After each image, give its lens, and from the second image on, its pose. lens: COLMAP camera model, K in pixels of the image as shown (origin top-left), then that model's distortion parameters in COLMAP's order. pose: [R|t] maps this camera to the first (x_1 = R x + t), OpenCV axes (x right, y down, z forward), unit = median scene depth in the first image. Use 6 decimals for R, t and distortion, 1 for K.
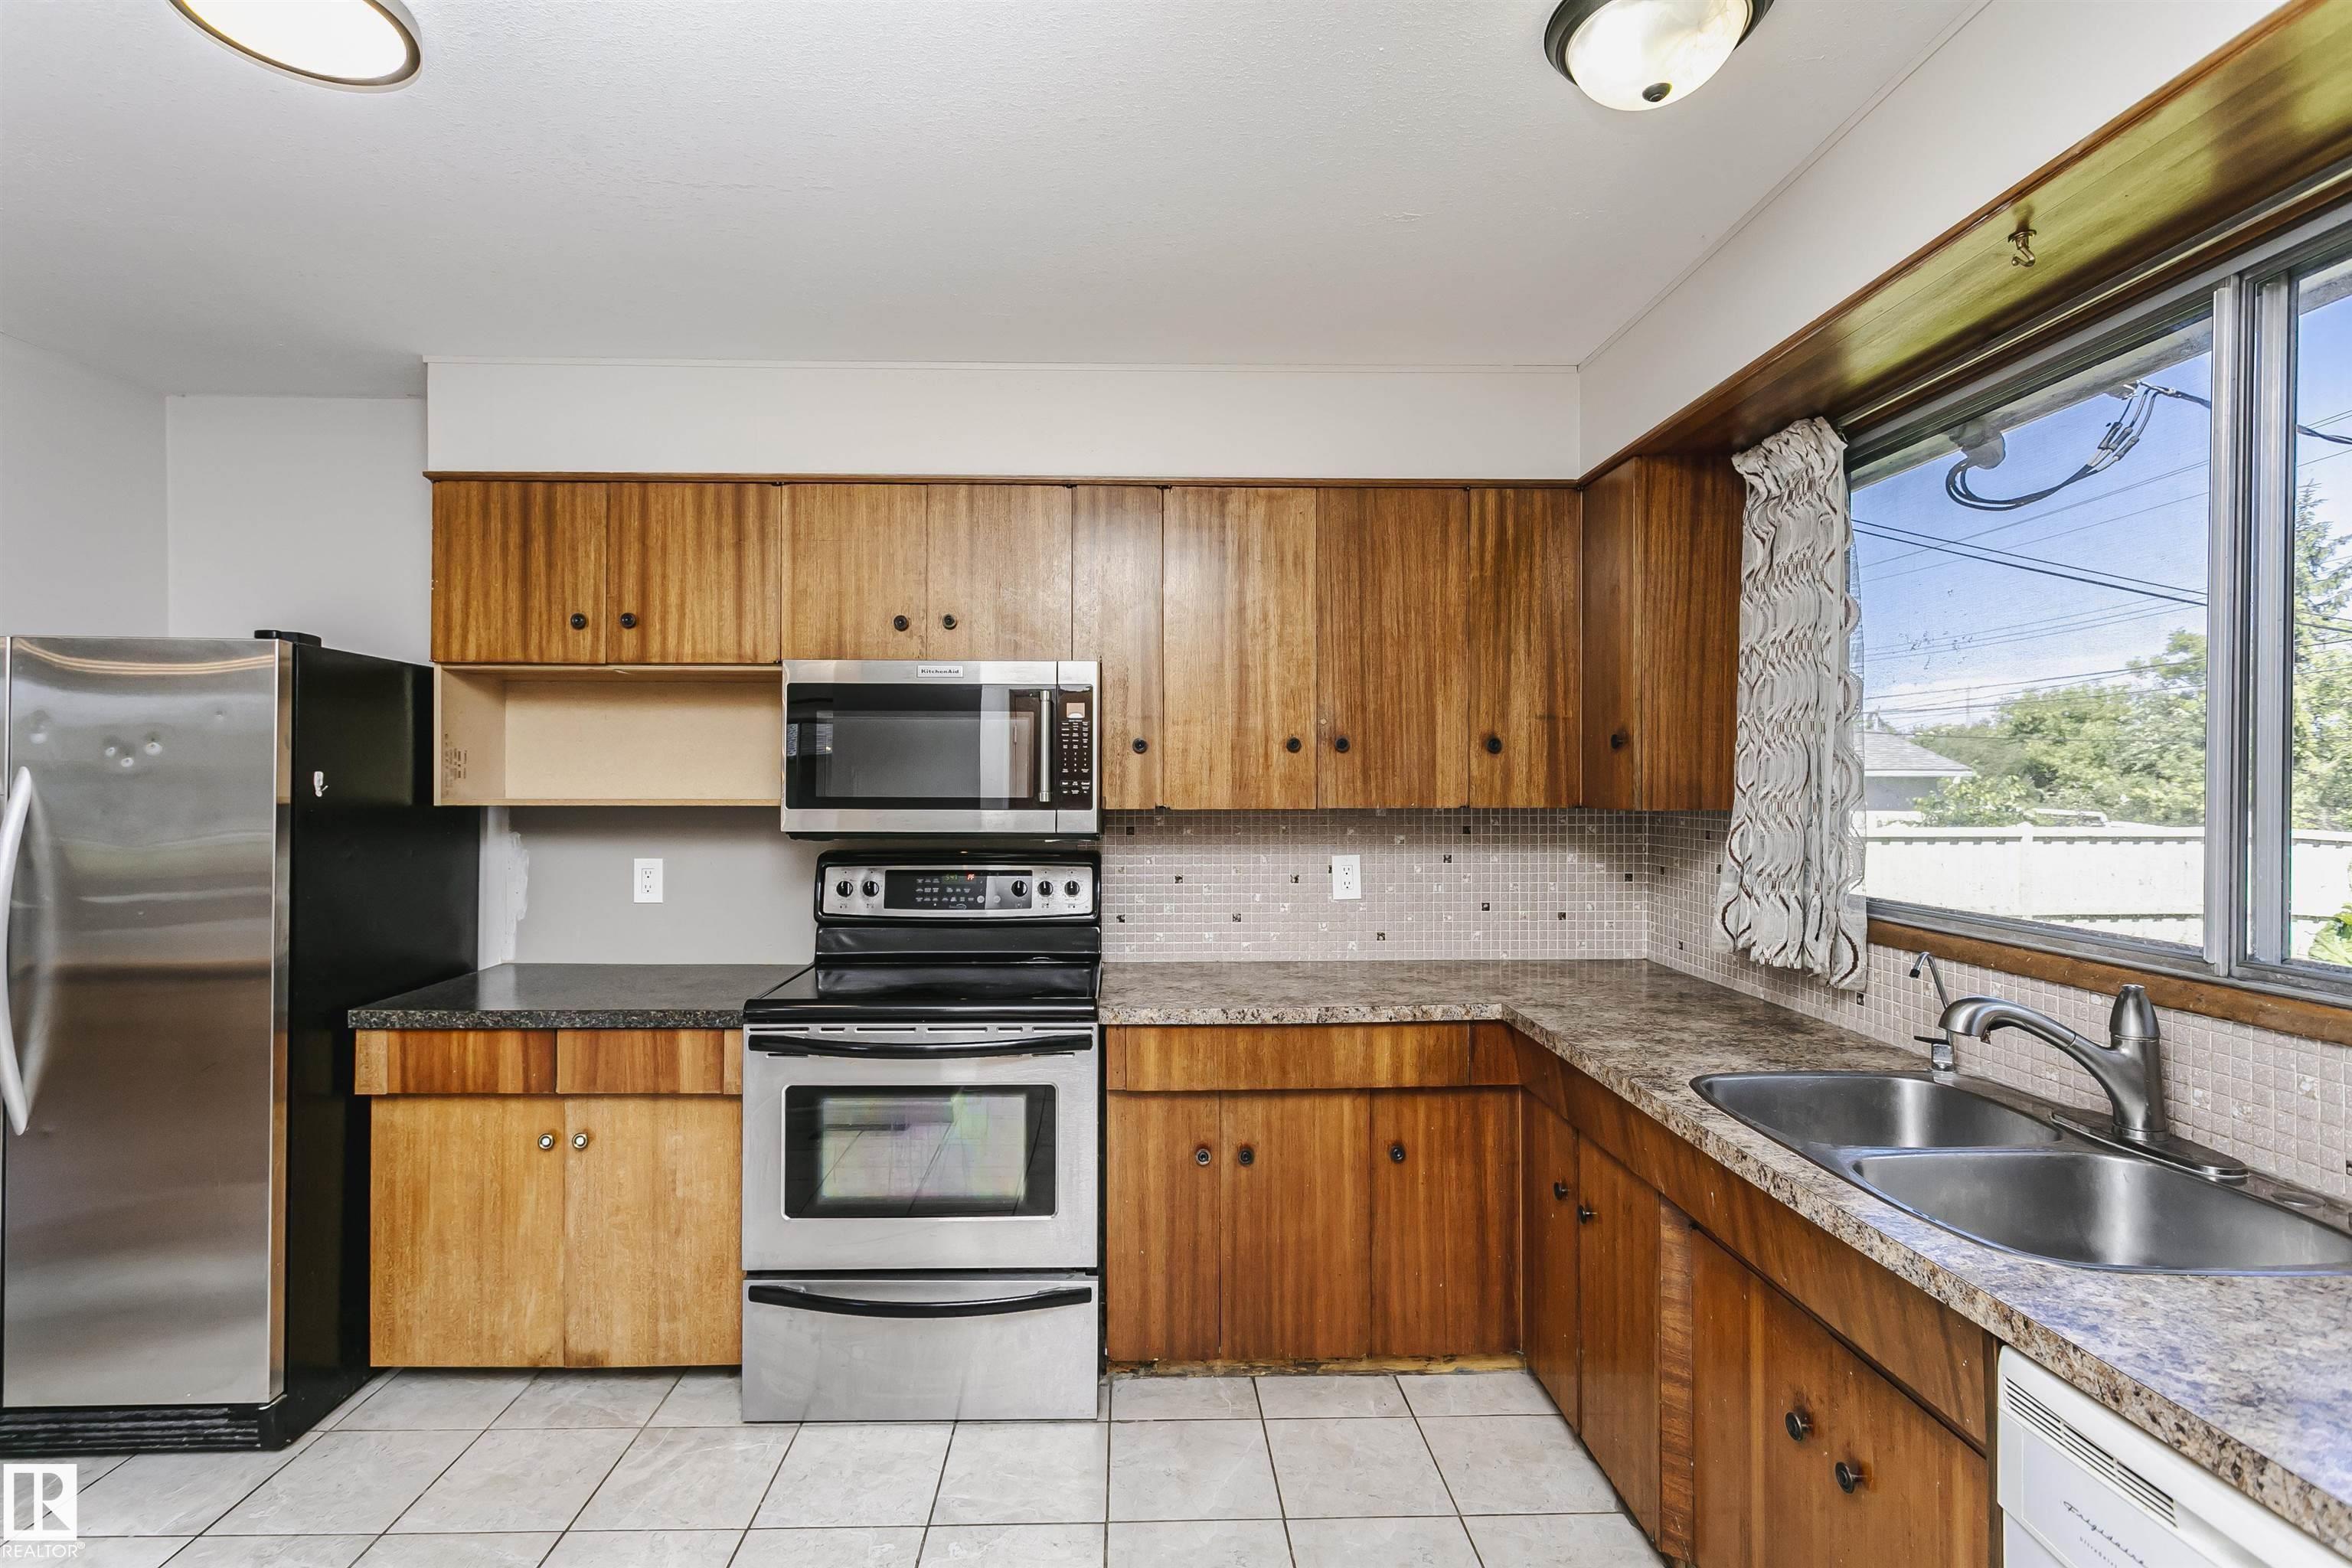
lens RADIAL K [[1134.6, 0, 1174.6], [0, 1134.6, 783.7], [0, 0, 1]] dist [-0.000136, 0.002993]
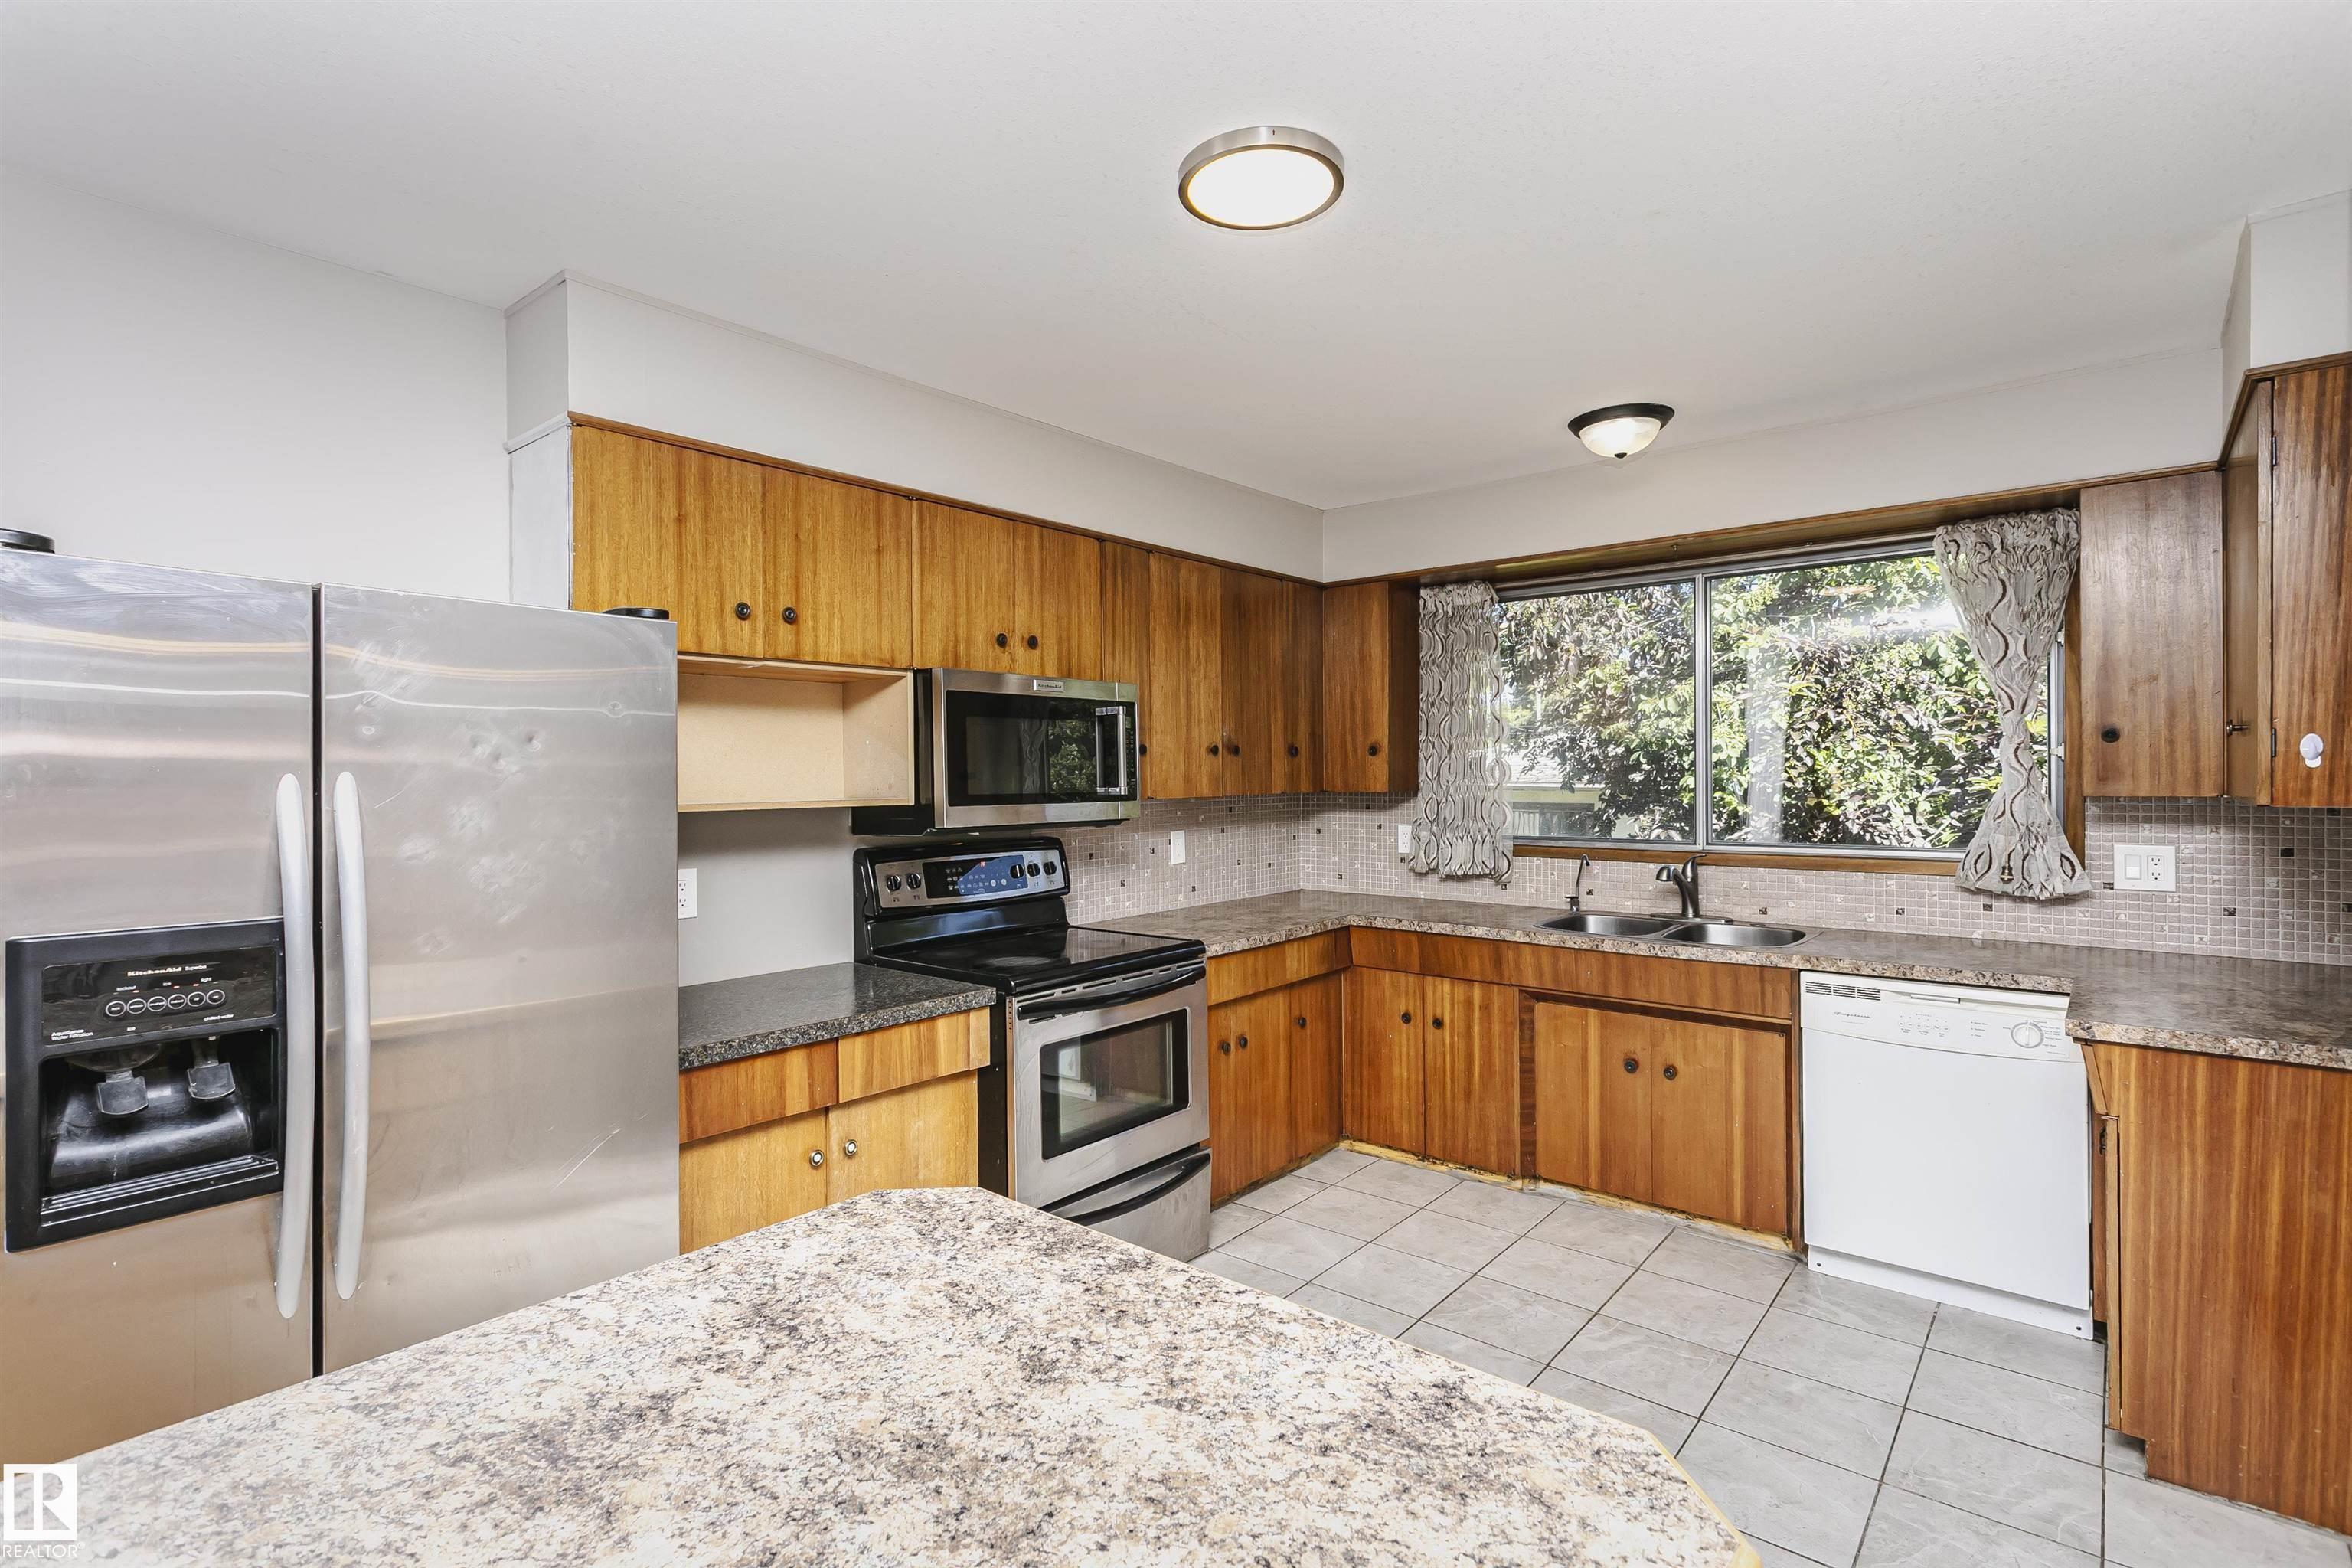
lens RADIAL K [[1134.6, 0, 1198.4], [0, 1134.6, 777.8], [0, 0, 1]] dist [-0.000136, 0.002993]
pose [[0.652636, -0.010448, 0.757599, -0.977841], [0.006123, 0.999945, 0.008516, -0.013022], [-0.757647, -0.000919, 0.652664, 0.114187]]
